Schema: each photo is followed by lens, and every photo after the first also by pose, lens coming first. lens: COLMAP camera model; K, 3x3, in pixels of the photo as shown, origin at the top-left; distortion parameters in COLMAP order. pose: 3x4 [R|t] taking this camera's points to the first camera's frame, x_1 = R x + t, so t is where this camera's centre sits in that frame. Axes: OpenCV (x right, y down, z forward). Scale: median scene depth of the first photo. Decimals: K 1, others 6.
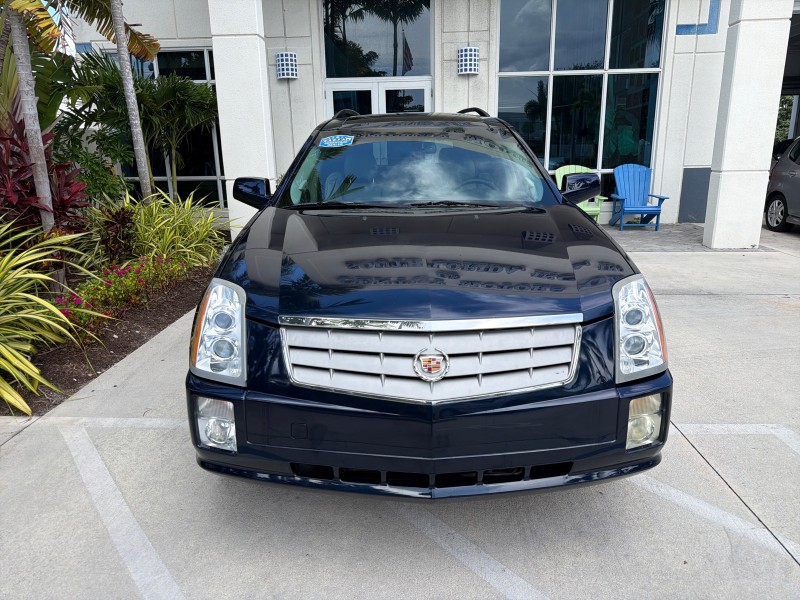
lens RADIAL K [[566.9, 0, 402.2], [0, 566.9, 300.2], [0, 0, 1]] dist [0.006969, -0.003960]
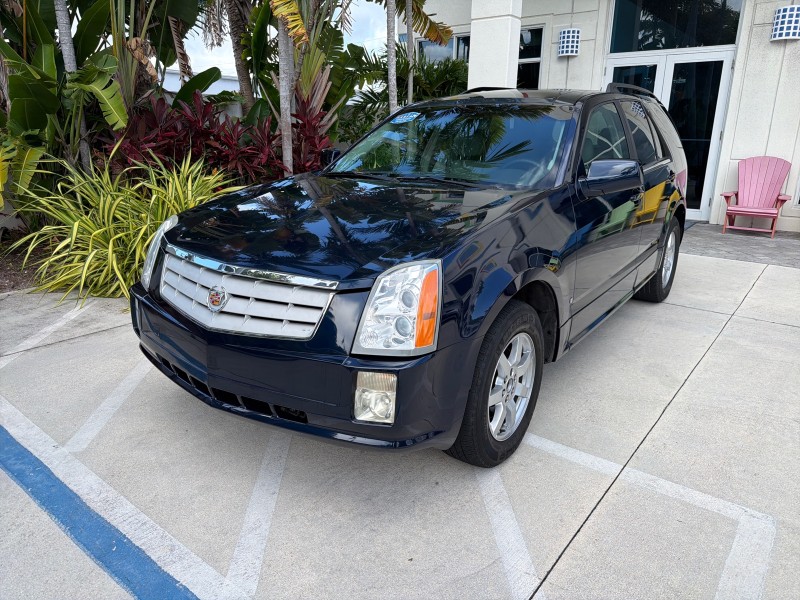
lens RADIAL K [[564.5, 0, 396.2], [0, 564.5, 302.0], [0, 0, 1]] dist [0.003820, -0.006218]
pose [[0.809919, 0.192909, -0.553911, 0.194518], [-0.172530, 0.980942, 0.089361, -0.010328], [0.560594, 0.023191, 0.827766, 0.038060]]
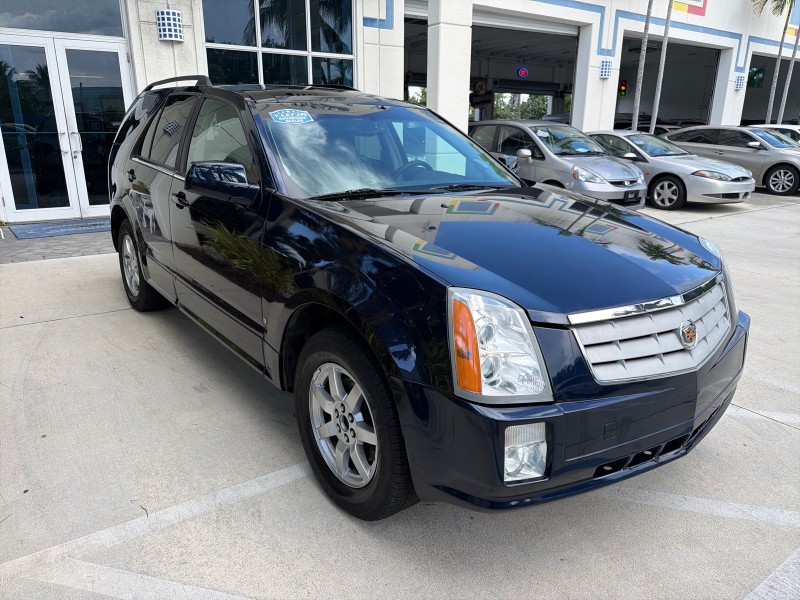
lens RADIAL K [[564.5, 0, 396.2], [0, 564.5, 302.0], [0, 0, 1]] dist [0.003820, -0.006218]
pose [[0.798875, -0.154954, 0.581195, -0.191176], [0.132138, 0.987855, 0.081746, -0.020998], [-0.586803, 0.011494, 0.809648, 0.086325]]
